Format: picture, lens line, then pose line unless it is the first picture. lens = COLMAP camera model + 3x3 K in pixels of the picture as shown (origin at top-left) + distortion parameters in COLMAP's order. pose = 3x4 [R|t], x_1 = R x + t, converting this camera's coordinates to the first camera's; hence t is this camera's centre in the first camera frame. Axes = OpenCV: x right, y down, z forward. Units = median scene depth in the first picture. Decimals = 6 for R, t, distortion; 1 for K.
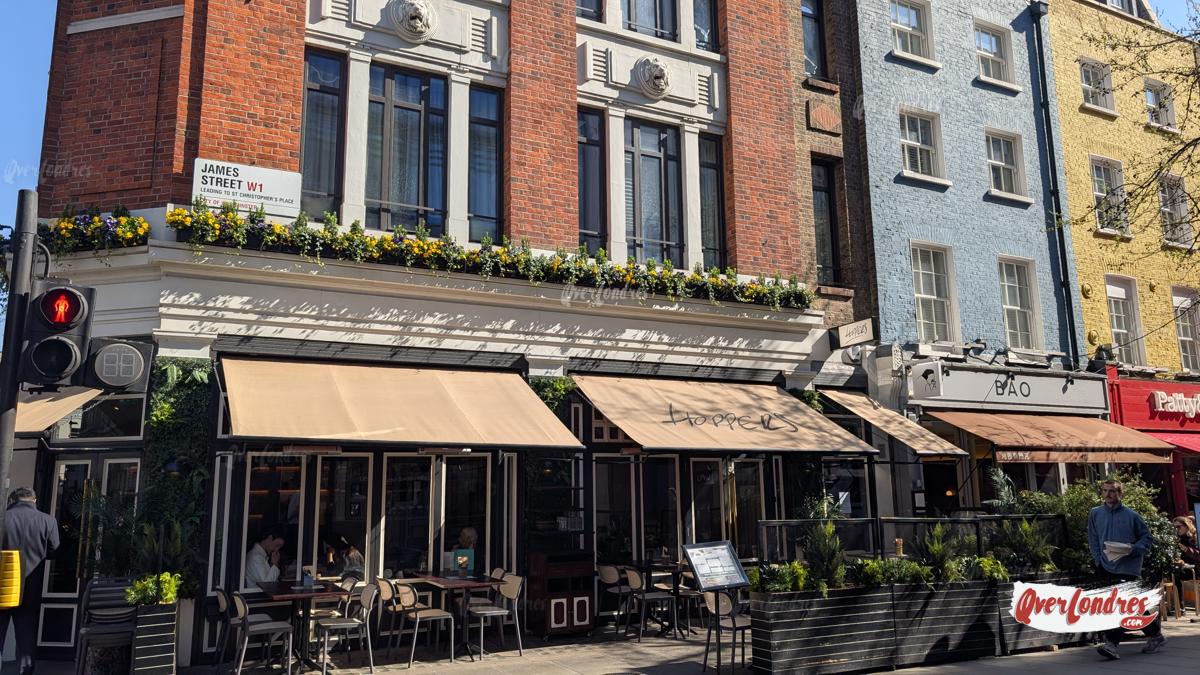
lens RADIAL K [[896.9, 0, 600.0], [0, 896.9, 335.4], [0, 0, 1]] dist [-0.000090, -0.000792]
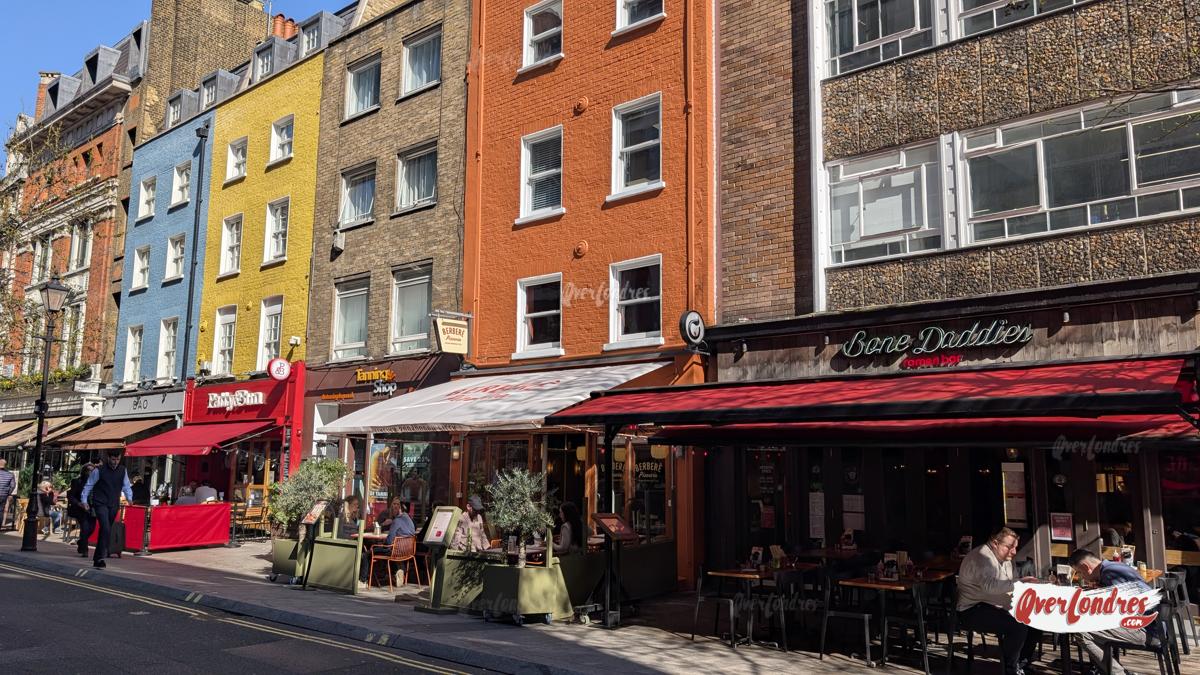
lens RADIAL K [[896.9, 0, 600.0], [0, 896.9, 337.5], [0, 0, 1]] dist [-0.000090, -0.000792]
pose [[0.376353, -0.118507, -0.918866, 2.050697], [0.149231, 0.986589, -0.066118, 0.153130], [0.914379, -0.112239, 0.388990, 1.011038]]
